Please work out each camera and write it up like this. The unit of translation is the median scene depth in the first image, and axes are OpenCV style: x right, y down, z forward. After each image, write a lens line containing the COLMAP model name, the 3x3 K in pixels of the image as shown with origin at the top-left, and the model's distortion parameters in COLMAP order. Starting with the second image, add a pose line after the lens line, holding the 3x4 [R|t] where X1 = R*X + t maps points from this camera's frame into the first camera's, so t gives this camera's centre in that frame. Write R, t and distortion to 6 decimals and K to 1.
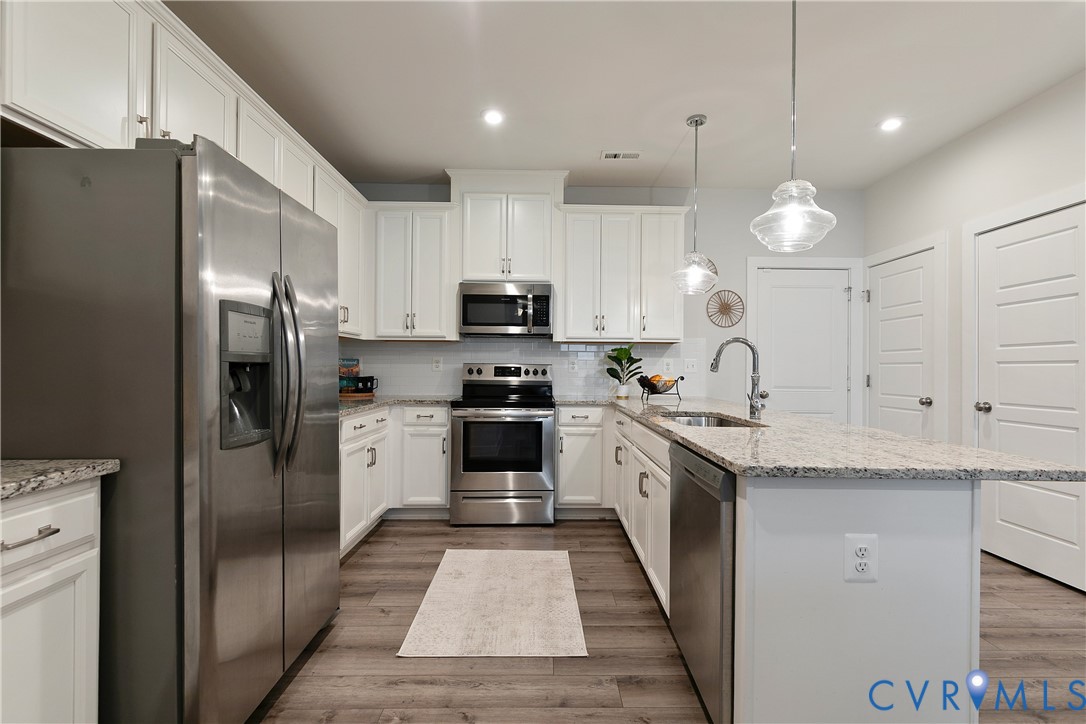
lens RADIAL K [[488.0, 0, 546.0], [0, 488.0, 364.1], [0, 0, 1]] dist [0.006552, 0.000118]
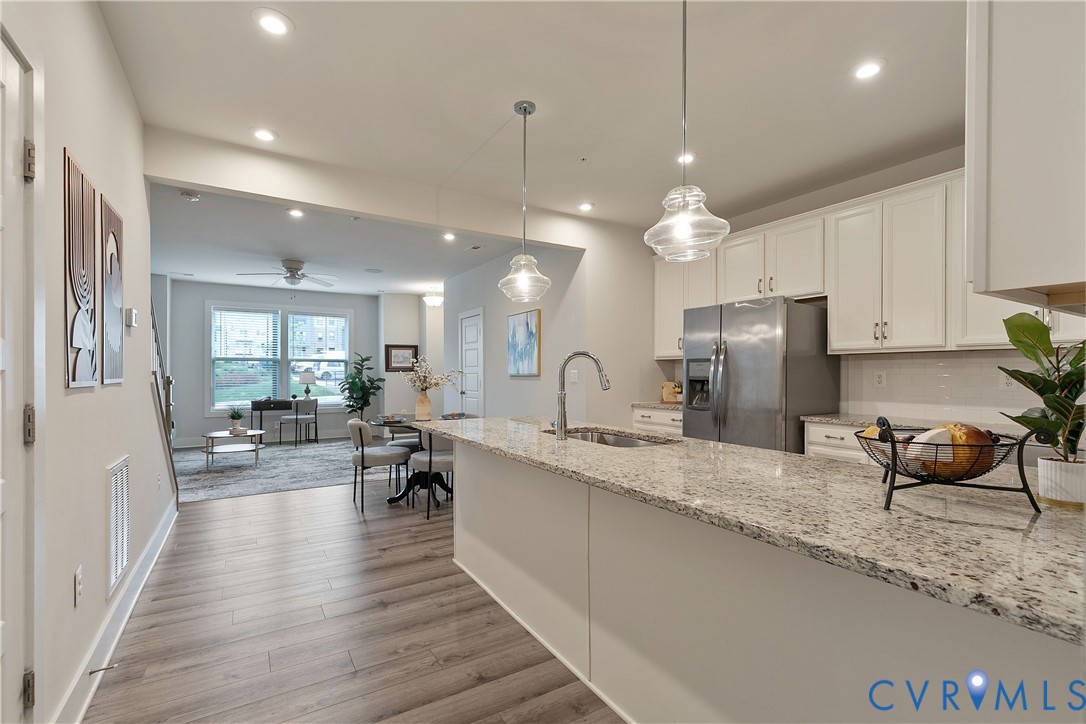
lens RADIAL K [[484.3, 0, 553.1], [0, 484.3, 373.8], [0, 0, 1]] dist [0.000848, -0.000651]
pose [[-0.847836, -0.008430, -0.530191, 0.582170], [-0.006673, 0.999964, -0.005228, -0.005932], [0.530216, -0.000895, -0.847862, 1.102495]]
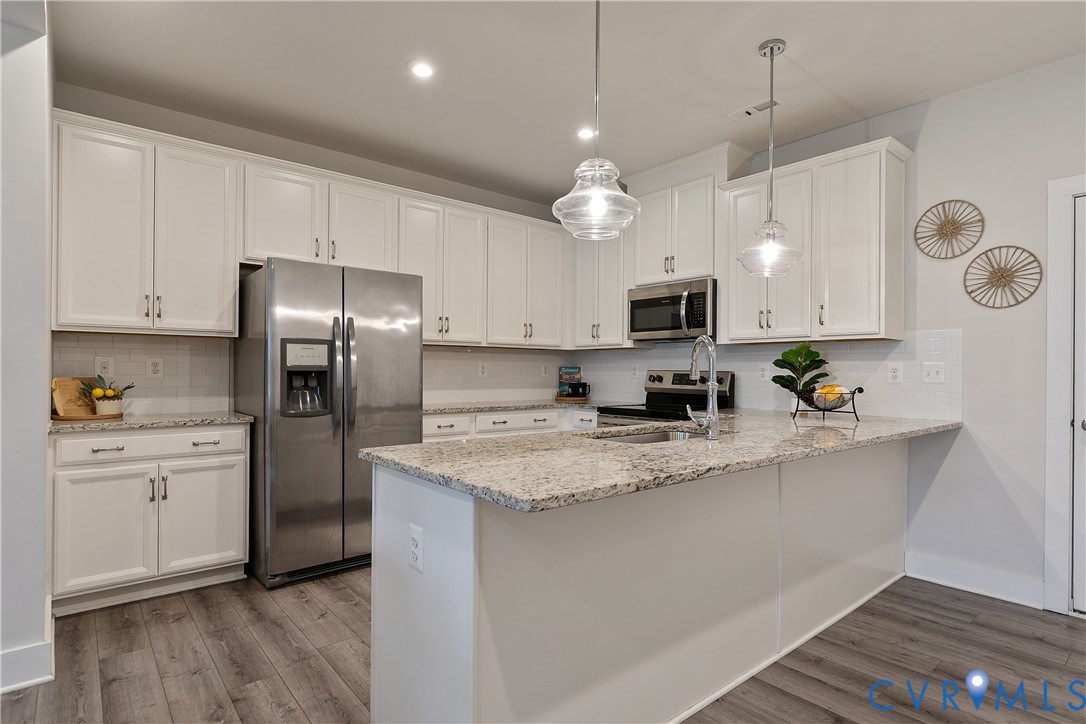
lens RADIAL K [[558.3, 0, 544.8], [0, 558.3, 368.1], [0, 0, 1]] dist [0.000223, -0.000180]
pose [[0.635178, -0.008924, -0.772314, 0.592120], [0.002766, 0.999953, -0.009280, 0.003609], [0.772361, 0.003758, 0.635173, 0.143761]]
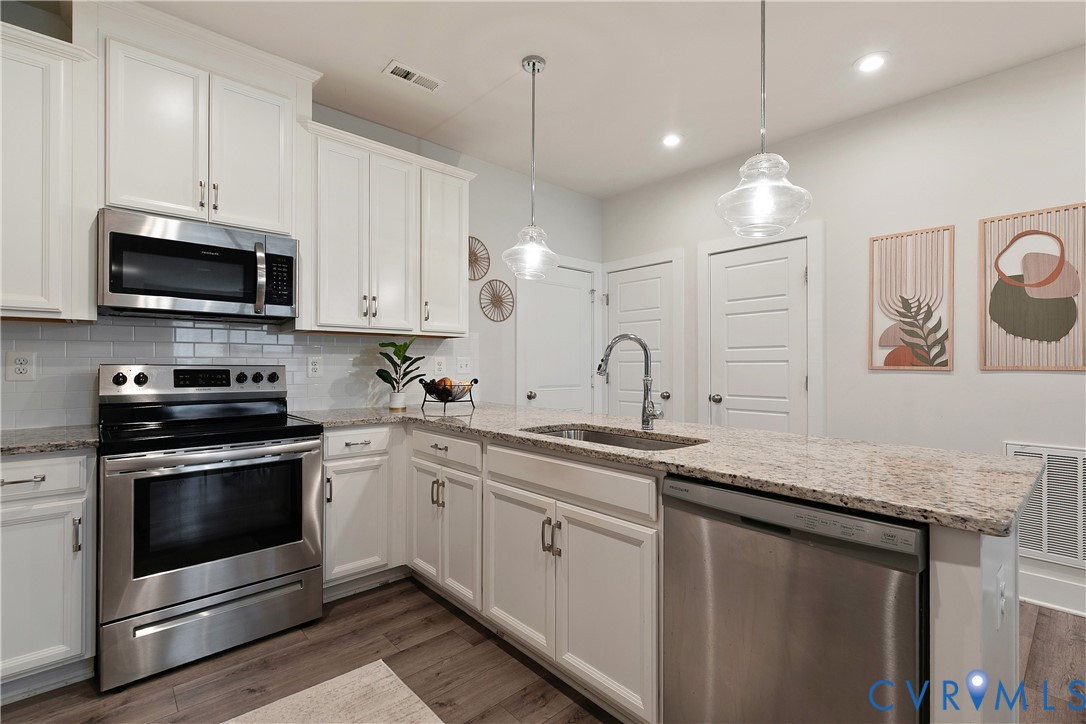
lens RADIAL K [[492.4, 0, 552.1], [0, 492.4, 361.9], [0, 0, 1]] dist [0.002992, 0.000098]
pose [[0.744127, -0.003942, 0.668027, -0.171437], [0.001303, 0.999989, 0.004449, -0.006464], [-0.668037, -0.002440, 0.744124, 0.293878]]
